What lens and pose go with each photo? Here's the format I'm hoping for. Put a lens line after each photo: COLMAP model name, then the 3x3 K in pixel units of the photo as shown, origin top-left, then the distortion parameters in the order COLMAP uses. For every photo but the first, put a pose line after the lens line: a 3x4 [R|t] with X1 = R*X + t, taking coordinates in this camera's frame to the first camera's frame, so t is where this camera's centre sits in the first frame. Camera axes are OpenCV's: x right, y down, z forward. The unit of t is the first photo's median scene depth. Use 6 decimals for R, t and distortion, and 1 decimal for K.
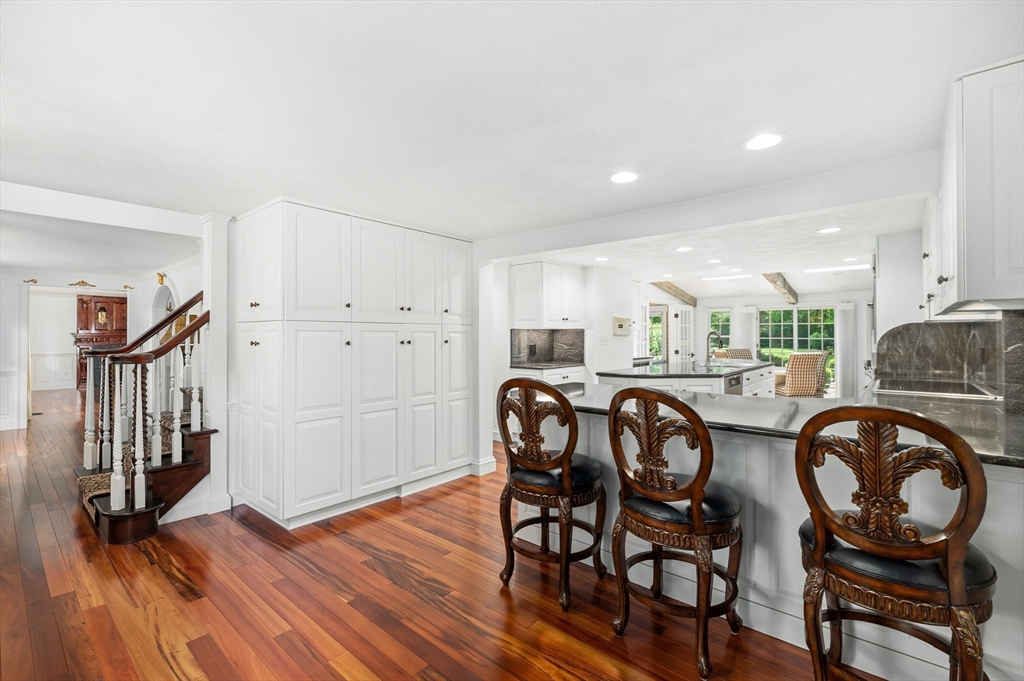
lens RADIAL K [[445.4, 0, 518.3], [0, 445.4, 334.0], [0, 0, 1]] dist [-0.007410, -0.000579]
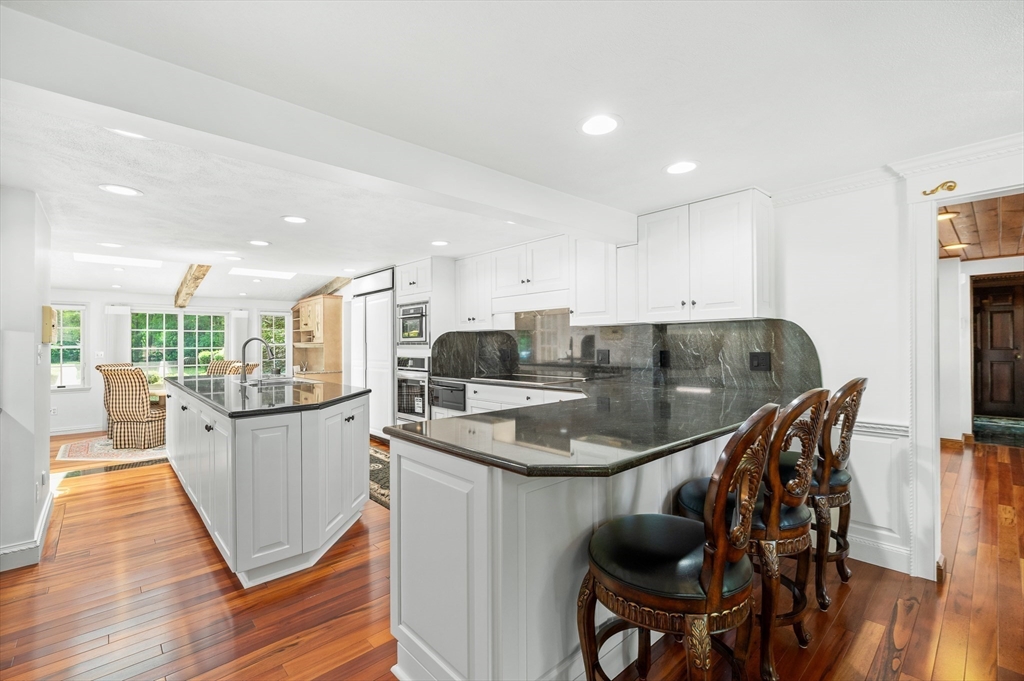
lens RADIAL K [[445.4, 0, 514.5], [0, 445.4, 343.2], [0, 0, 1]] dist [-0.007410, -0.000579]
pose [[0.122272, 0.002323, 0.992494, -0.158916], [0.004106, 0.999988, -0.002847, 0.005756], [-0.992488, 0.004423, 0.122261, 0.317935]]
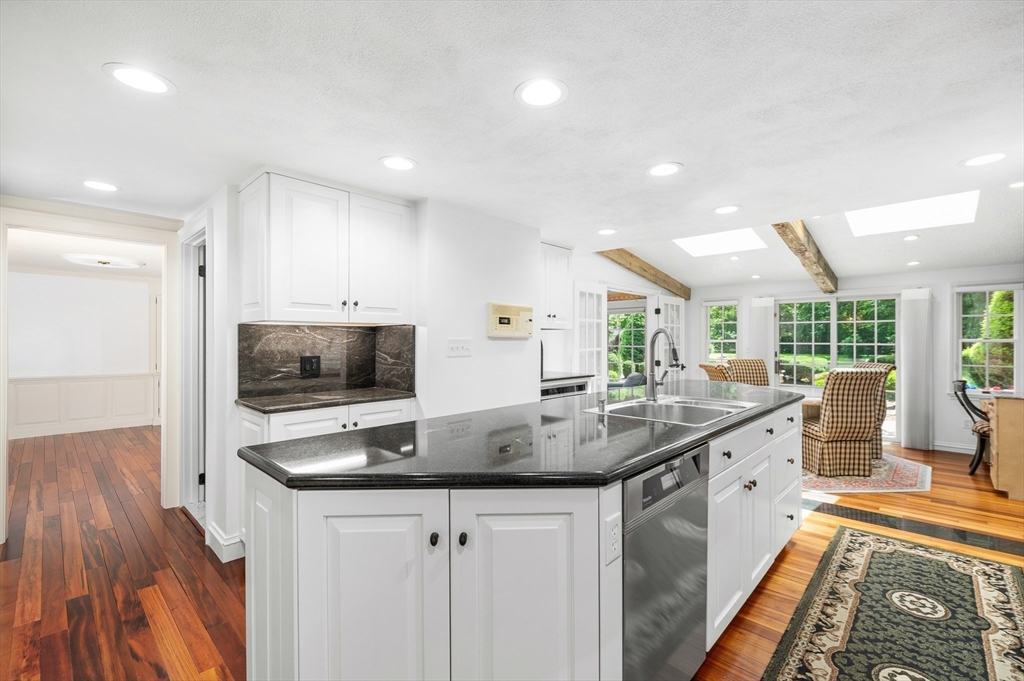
lens RADIAL K [[445.4, 0, 513.2], [0, 445.4, 341.9], [0, 0, 1]] dist [-0.007410, -0.000579]
pose [[0.998609, 0.002111, -0.052681, 0.204642], [-0.001691, 0.999966, 0.008014, 0.002459], [0.052696, -0.007914, 0.998579, 0.354961]]
